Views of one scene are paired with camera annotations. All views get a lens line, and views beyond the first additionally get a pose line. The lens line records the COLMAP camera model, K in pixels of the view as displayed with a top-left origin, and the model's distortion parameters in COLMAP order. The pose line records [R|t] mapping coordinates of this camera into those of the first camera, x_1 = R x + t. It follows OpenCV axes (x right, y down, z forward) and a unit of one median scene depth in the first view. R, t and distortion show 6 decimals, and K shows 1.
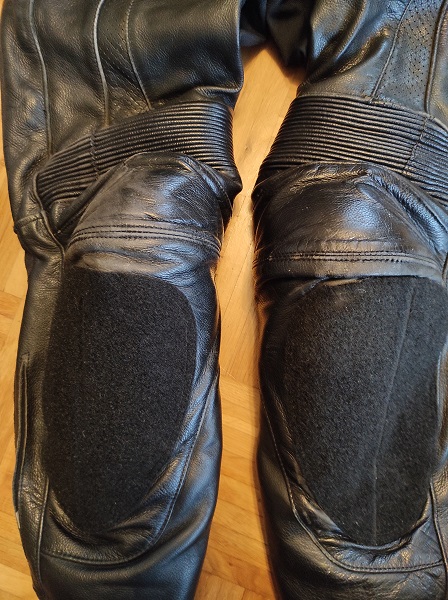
lens RADIAL K [[431.2, 0, 224.0], [0, 431.2, 300.0], [0, 0, 1]] dist [0.003676, 0.000978]
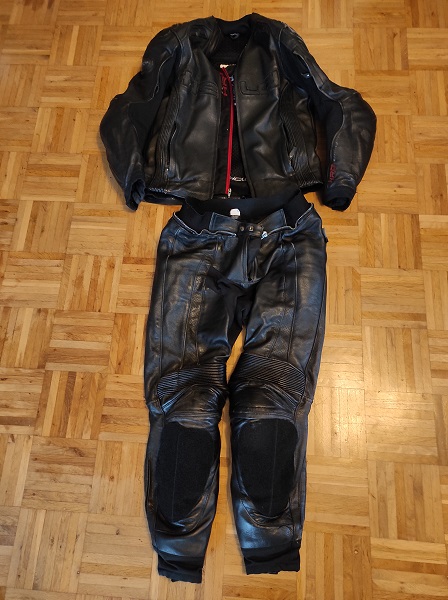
lens RADIAL K [[431.2, 0, 224.0], [0, 431.2, 300.0], [0, 0, 1]] dist [0.003676, 0.000978]
pose [[0.998926, 0.042376, -0.018740, 0.032487], [-0.046334, 0.916690, -0.396904, 0.315340], [0.000359, 0.397346, 0.917669, -2.223342]]
